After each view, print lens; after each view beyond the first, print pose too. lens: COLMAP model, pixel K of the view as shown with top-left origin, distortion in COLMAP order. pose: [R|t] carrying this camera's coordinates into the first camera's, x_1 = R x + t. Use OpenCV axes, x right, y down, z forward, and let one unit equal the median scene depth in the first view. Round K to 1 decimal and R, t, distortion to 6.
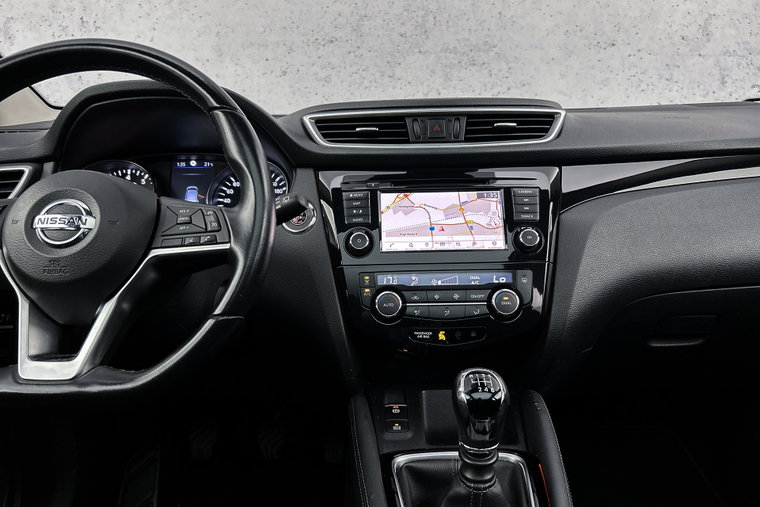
lens RADIAL K [[570.0, 0, 380.2], [0, 570.0, 262.2], [0, 0, 1]] dist [0.061390, -0.079254]
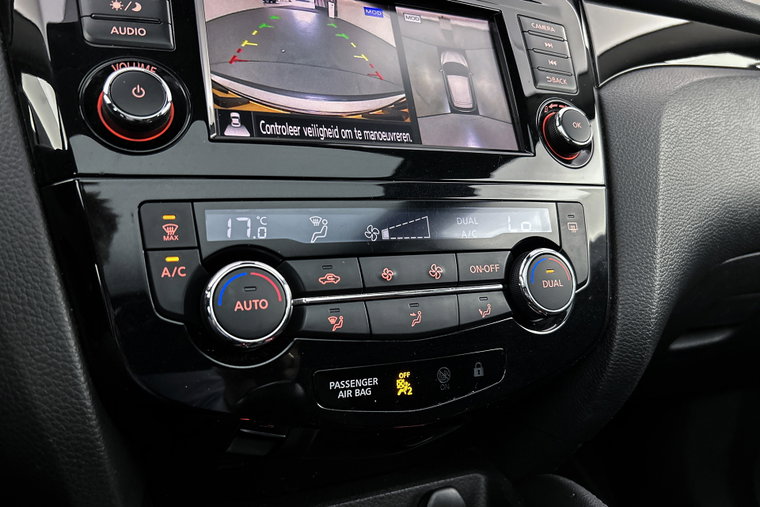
lens RADIAL K [[564.5, 0, 381.8], [0, 564.5, 261.3], [0, 0, 1]] dist [0.083412, -0.132148]
pose [[0.913706, -0.020414, 0.405863, -0.041958], [0.011415, 0.999633, 0.024582, 0.042554], [-0.406216, -0.017827, 0.913603, 0.653514]]
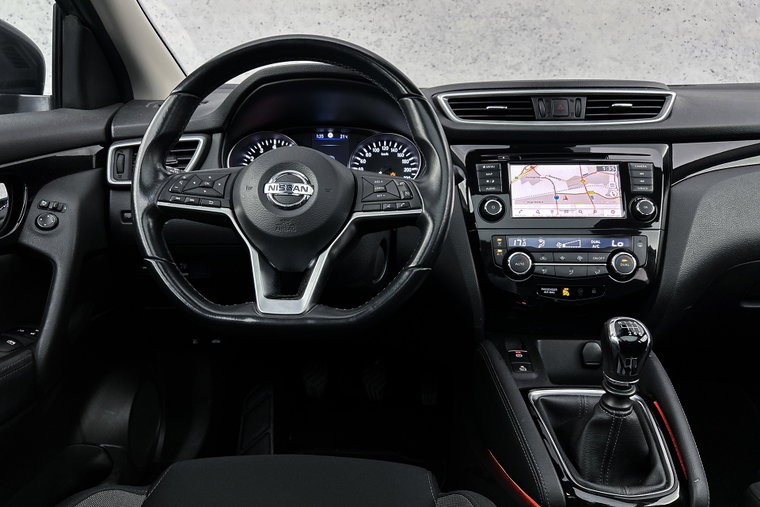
lens RADIAL K [[570.8, 0, 380.0], [0, 570.8, 253.5], [0, 0, 1]] dist [0.048542, -0.053885]
pose [[0.998814, 0.023542, -0.042622, -0.206788], [-0.021410, 0.998530, 0.049788, 0.002440], [0.043731, -0.048817, 0.997850, -0.155698]]
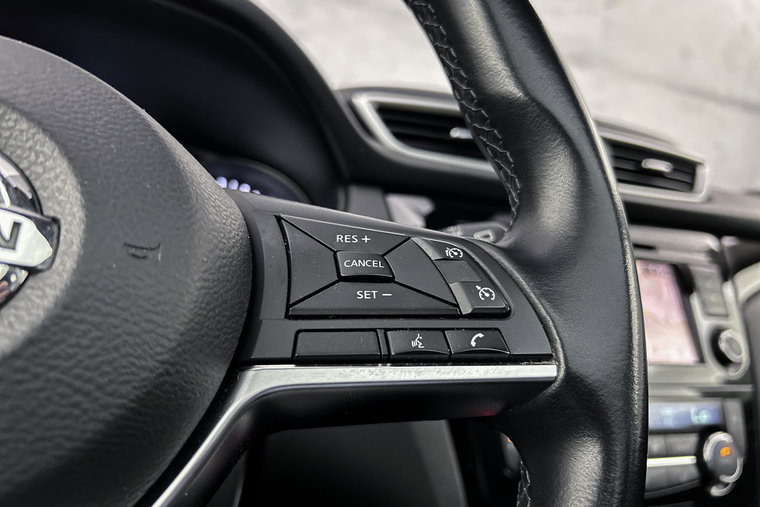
lens RADIAL K [[585.1, 0, 380.0], [0, 585.1, 253.5], [0, 0, 1]] dist [0.002183, 0.000653]
pose [[0.933685, 0.105070, 0.342333, -0.315877], [-0.060220, 0.988441, -0.139133, -0.028135], [-0.352995, 0.109291, 0.929220, 0.518241]]
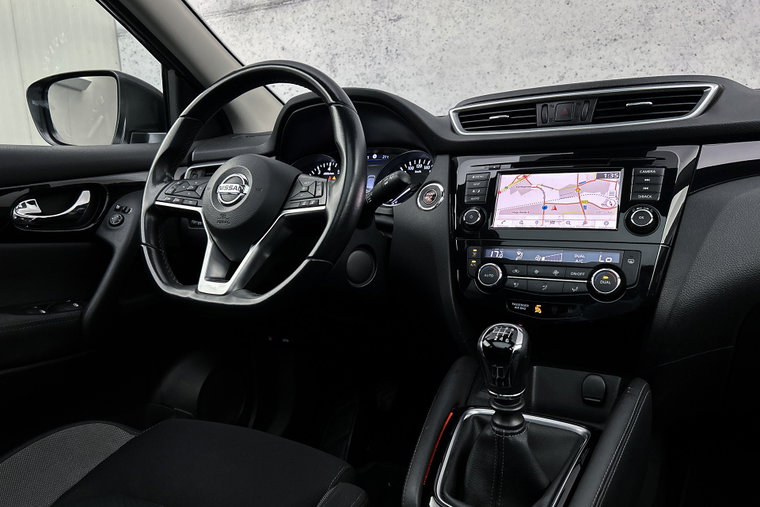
lens RADIAL K [[570.0, 0, 380.2], [0, 570.0, 262.2], [0, 0, 1]] dist [0.061390, -0.079254]
pose [[0.873073, 0.061851, -0.483651, 0.339014], [-0.070935, 0.997481, -0.000489, 0.061556], [0.482402, 0.034735, 0.875261, -0.055325]]
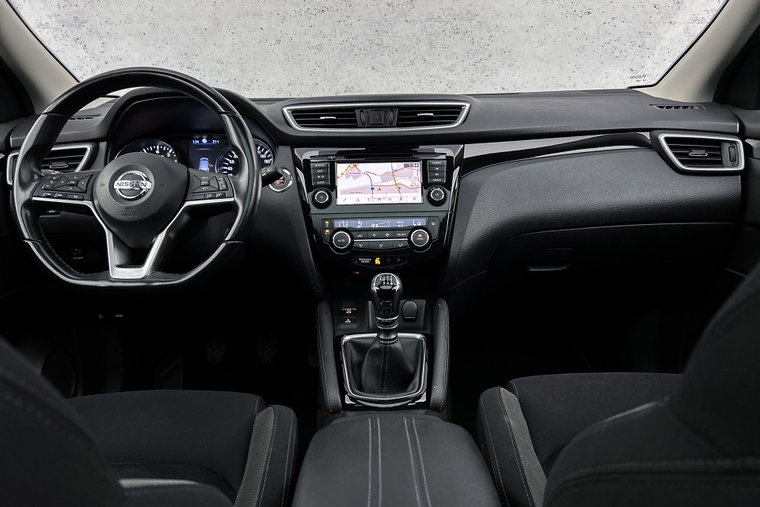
lens RADIAL K [[564.5, 0, 381.8], [0, 564.5, 261.3], [0, 0, 1]] dist [0.083412, -0.132148]
pose [[0.999986, -0.004600, 0.002714, 0.109656], [0.004407, 0.997714, 0.067431, 0.028634], [-0.003018, -0.067418, 0.997720, -0.446608]]
